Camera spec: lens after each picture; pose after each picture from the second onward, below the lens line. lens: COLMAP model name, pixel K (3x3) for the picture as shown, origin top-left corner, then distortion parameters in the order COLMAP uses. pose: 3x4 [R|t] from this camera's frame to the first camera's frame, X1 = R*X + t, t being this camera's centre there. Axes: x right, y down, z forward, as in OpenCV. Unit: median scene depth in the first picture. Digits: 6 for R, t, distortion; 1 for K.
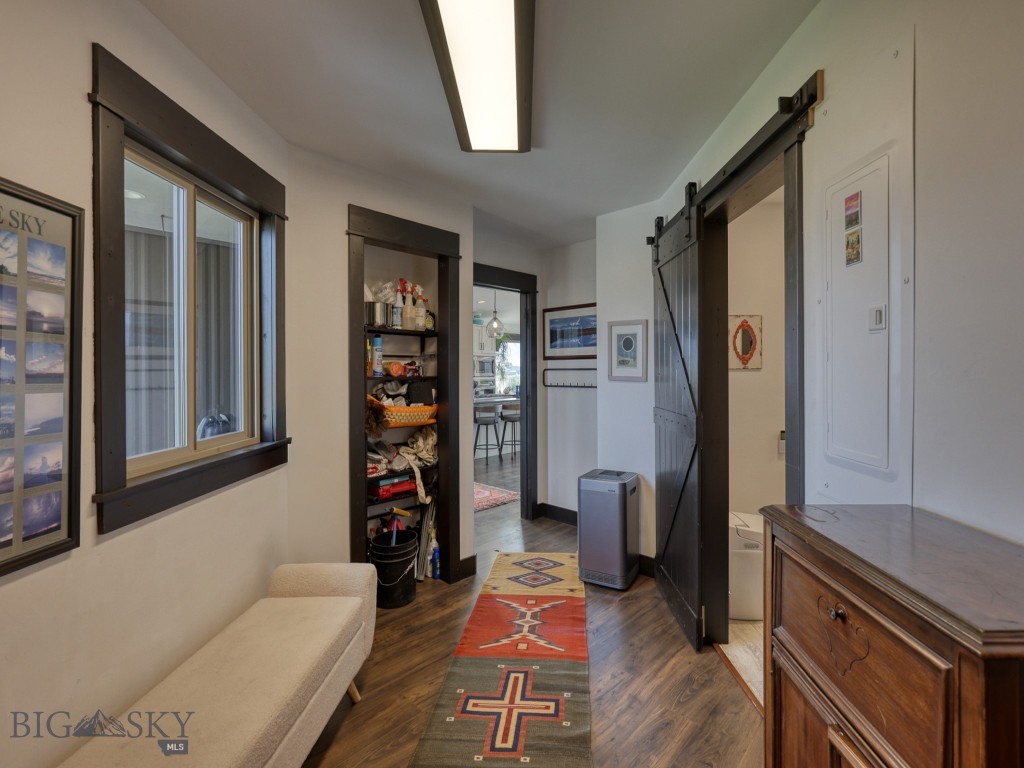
lens RADIAL K [[445.2, 0, 512.4], [0, 445.2, 380.5], [0, 0, 1]] dist [0.000244, -0.000043]
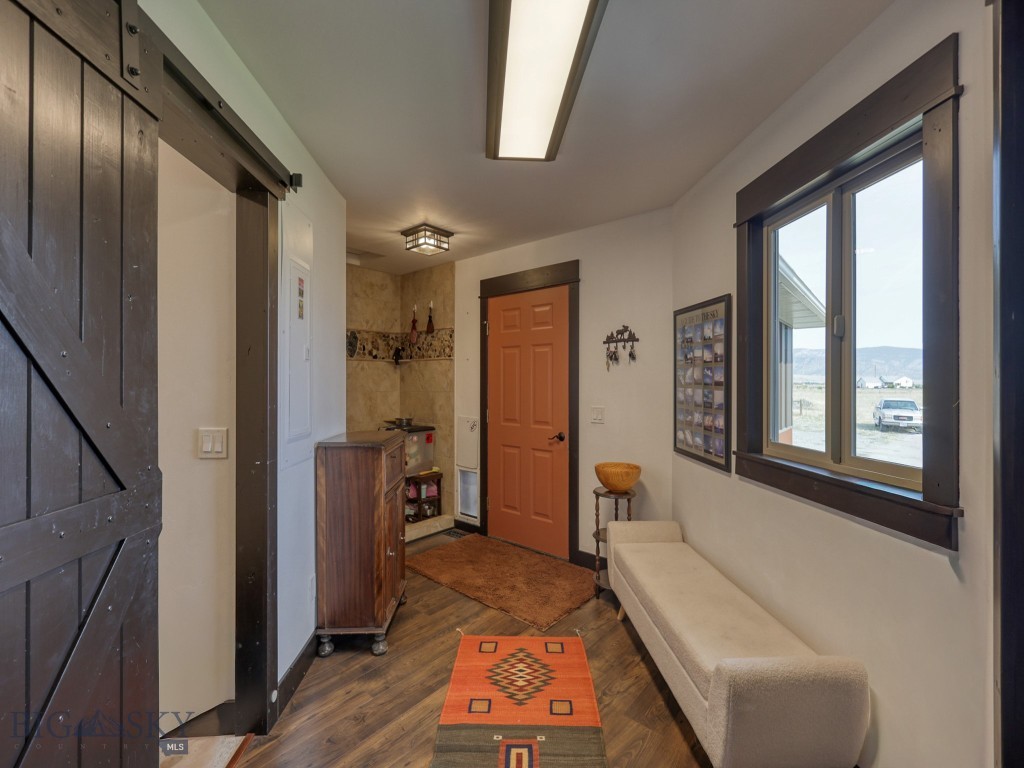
lens RADIAL K [[445.2, 0, 512.4], [0, 445.2, 380.5], [0, 0, 1]] dist [0.000244, -0.000043]
pose [[-0.995211, 0.004102, -0.097660, 0.129056], [0.001628, 0.999676, 0.025401, -0.069058], [0.097732, 0.025121, -0.994896, 2.771871]]
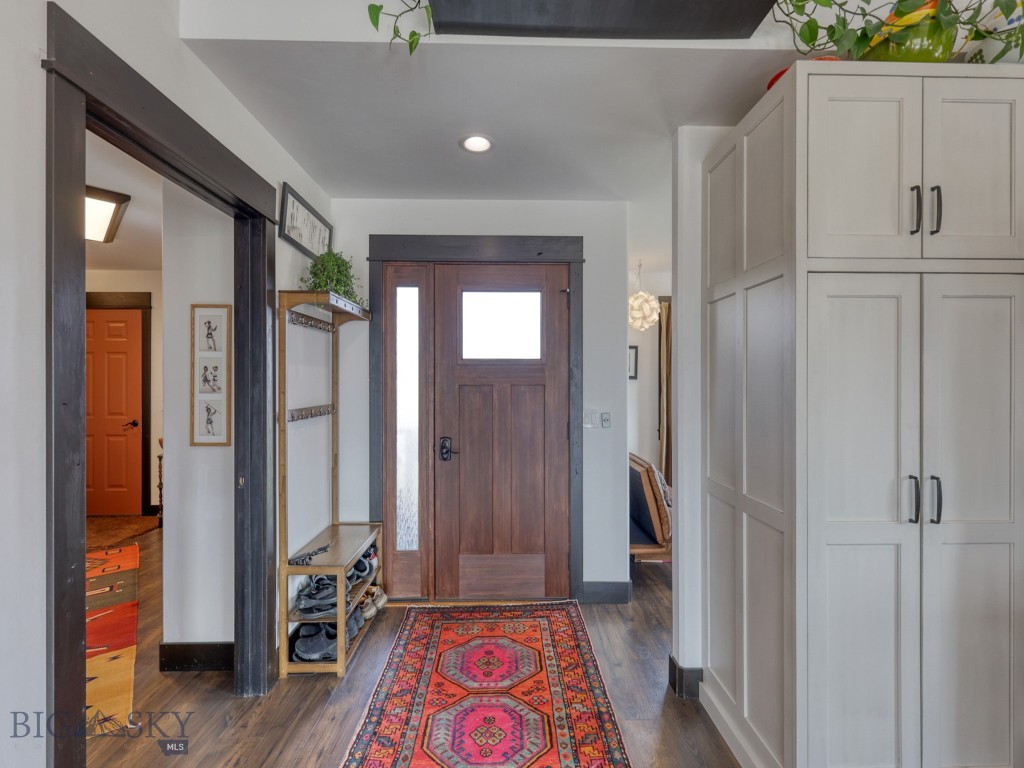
lens RADIAL K [[445.2, 0, 512.4], [0, 445.2, 380.5], [0, 0, 1]] dist [0.000244, -0.000043]
pose [[-0.679034, 0.002754, -0.734102, 0.138235], [-0.014027, 0.999762, 0.016726, -0.106310], [0.733973, 0.021655, -0.678834, 4.862663]]
